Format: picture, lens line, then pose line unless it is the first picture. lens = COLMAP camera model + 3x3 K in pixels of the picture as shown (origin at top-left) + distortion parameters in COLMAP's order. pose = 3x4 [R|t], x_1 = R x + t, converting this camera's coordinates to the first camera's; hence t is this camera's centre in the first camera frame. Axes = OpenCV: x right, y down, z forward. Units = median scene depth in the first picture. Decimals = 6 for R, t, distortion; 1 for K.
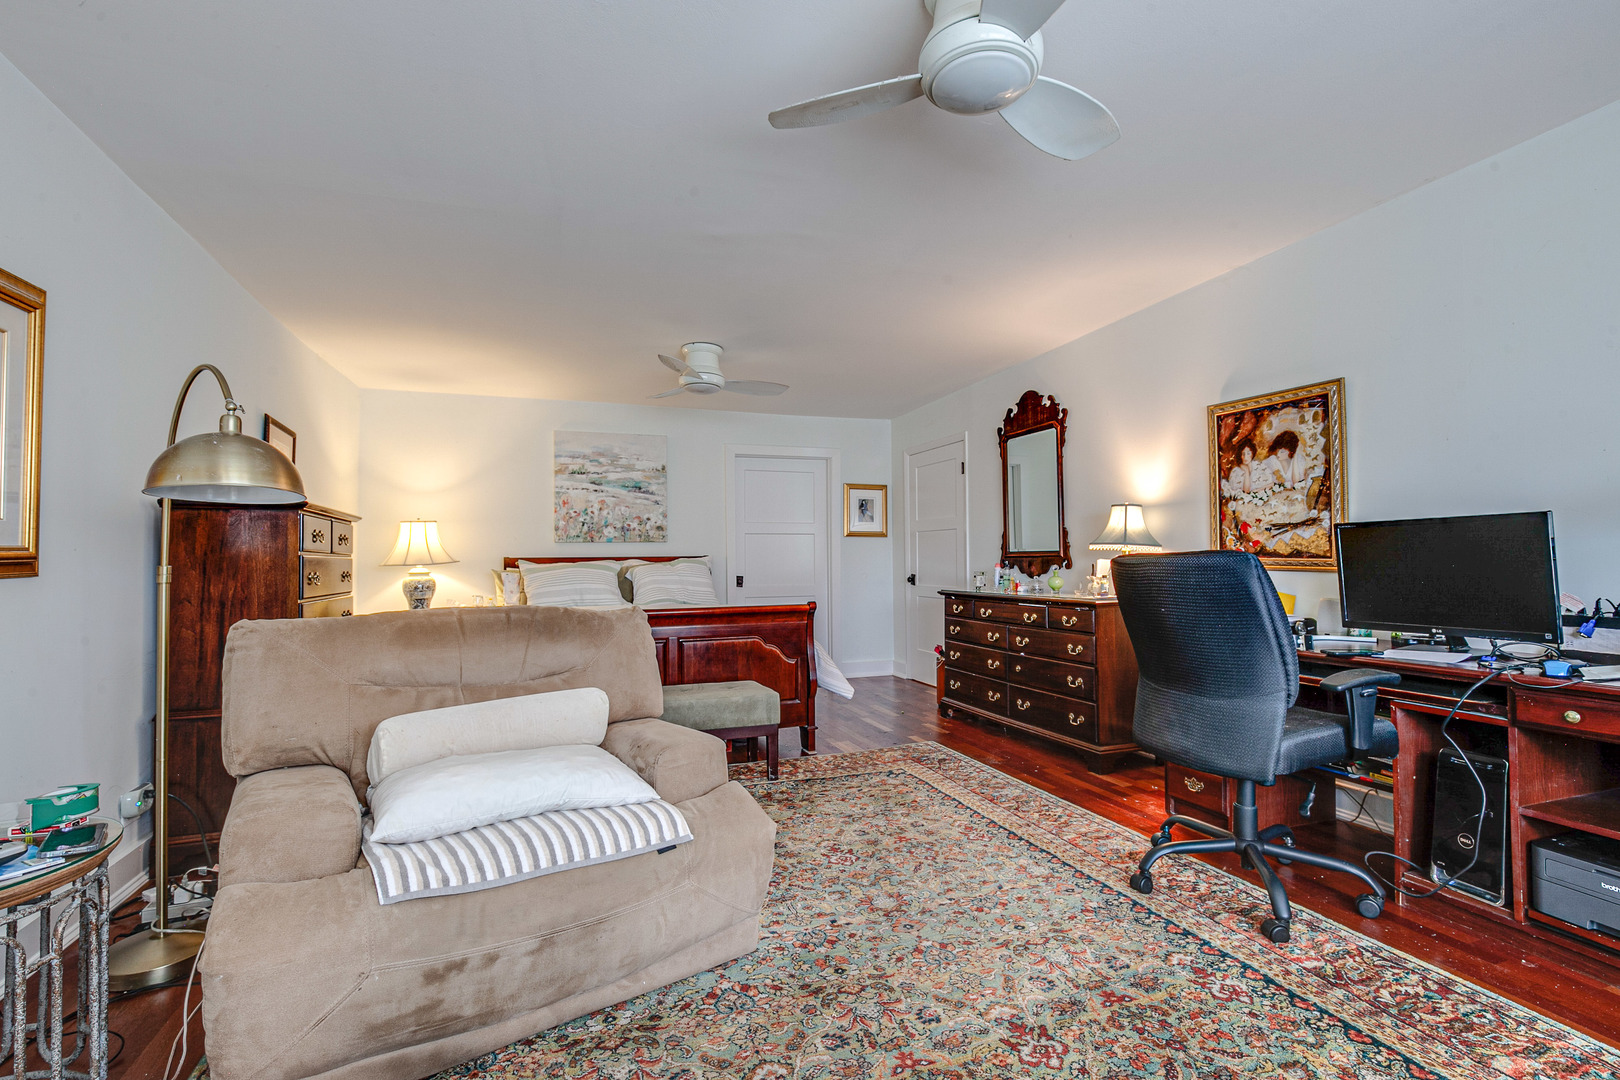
lens RADIAL K [[743.1, 0, 807.9], [0, 743.1, 550.7], [0, 0, 1]] dist [-0.013384, 0.004616]
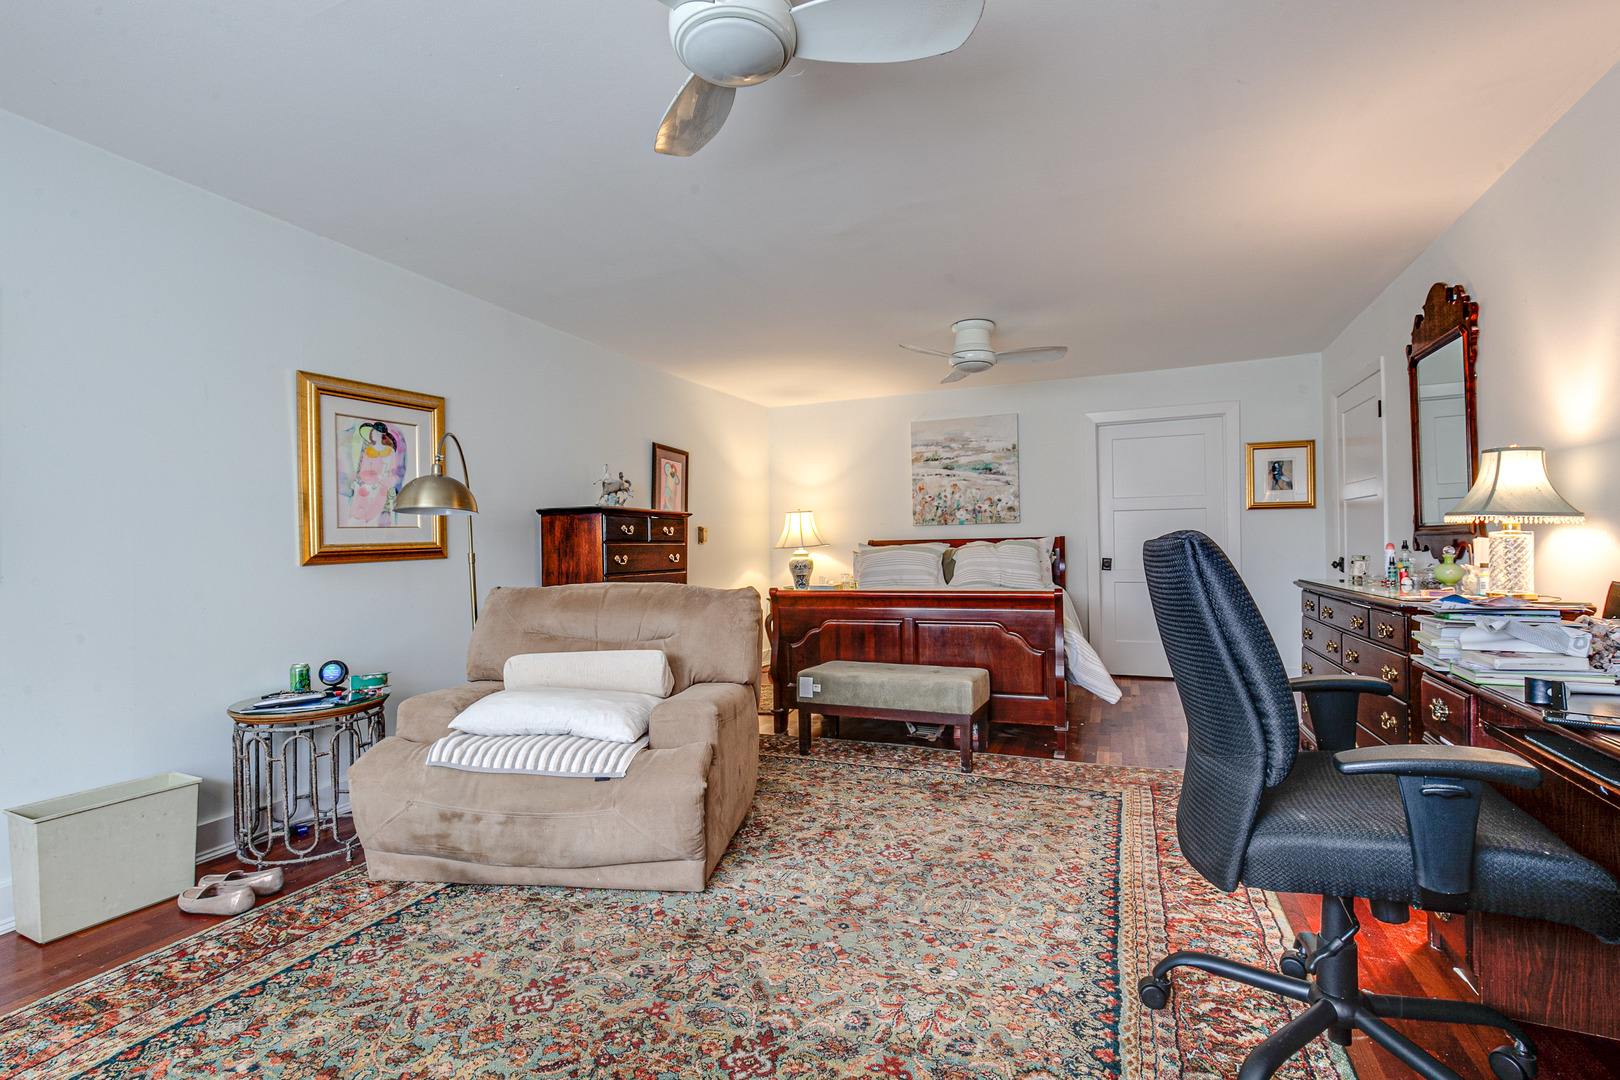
lens RADIAL K [[743.1, 0, 807.9], [0, 743.1, 550.7], [0, 0, 1]] dist [-0.013384, 0.004616]
pose [[0.724016, 0.001264, -0.689782, 0.510757], [0.019532, 0.999560, 0.022334, -0.003951], [0.689506, -0.029643, 0.723673, 0.186206]]
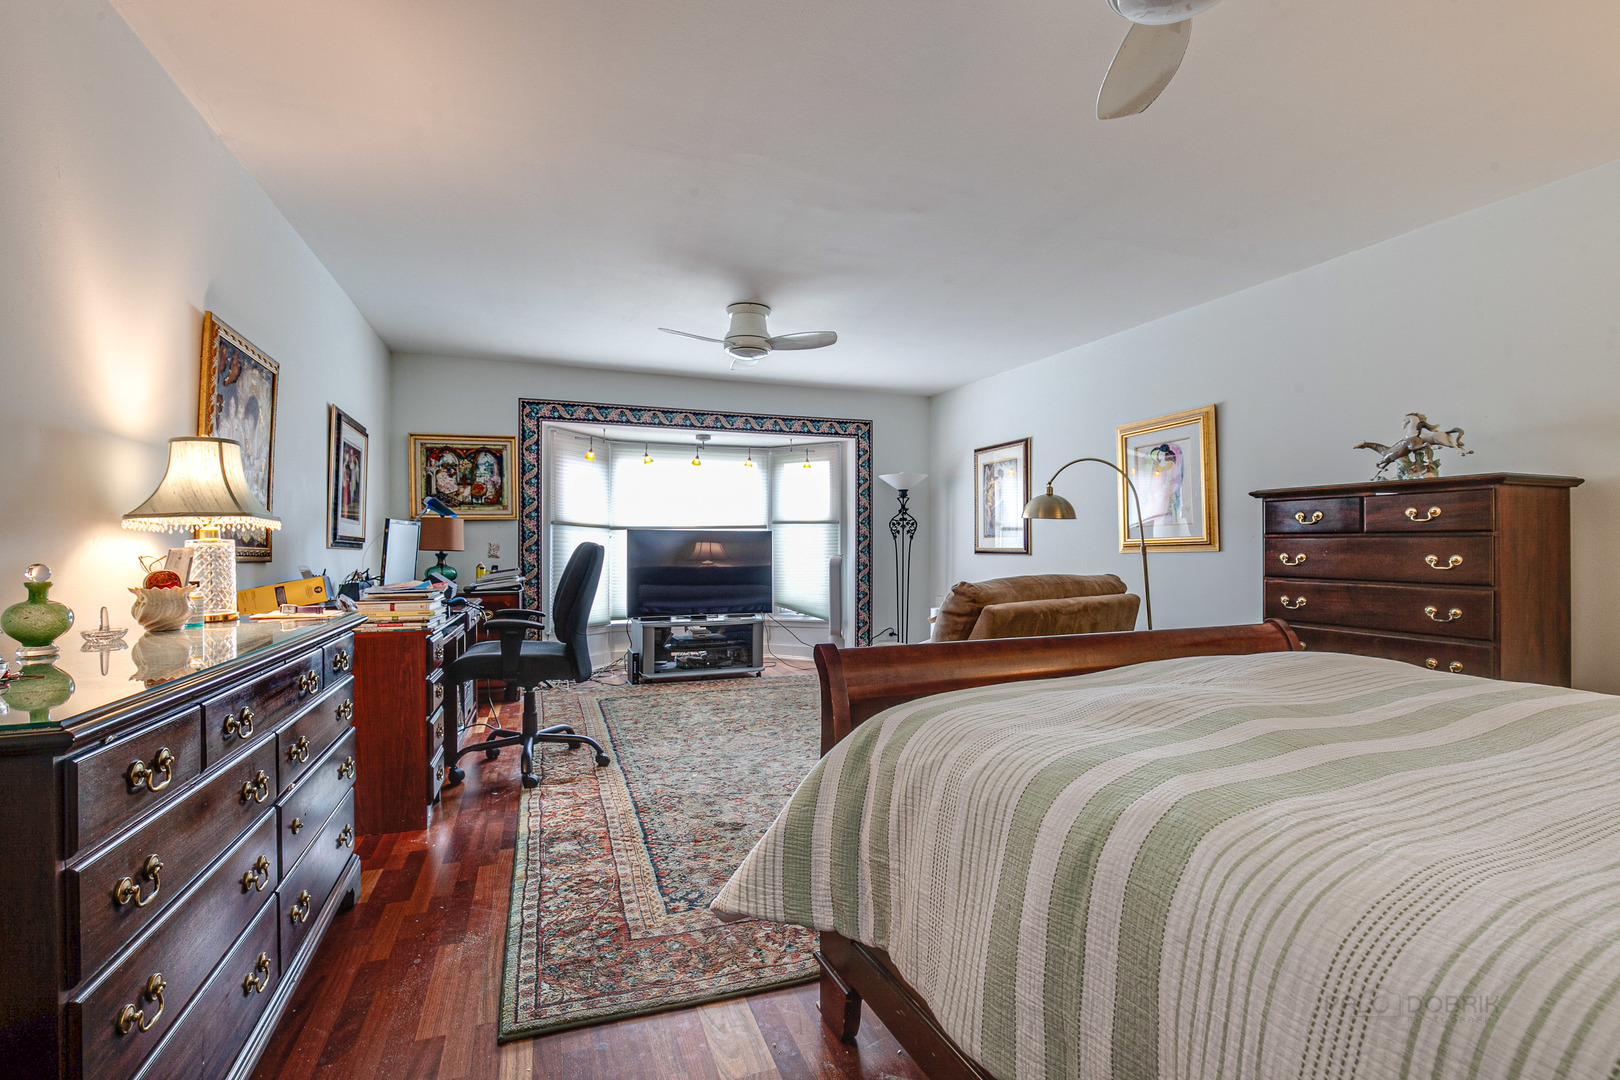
lens RADIAL K [[742.4, 0, 811.0], [0, 742.4, 544.7], [0, 0, 1]] dist [-0.018644, 0.004722]
pose [[-0.999849, 0.005698, 0.016412, 0.002701], [0.005407, 0.999829, -0.017706, 0.028798], [-0.016510, -0.017615, -0.999709, 1.811184]]
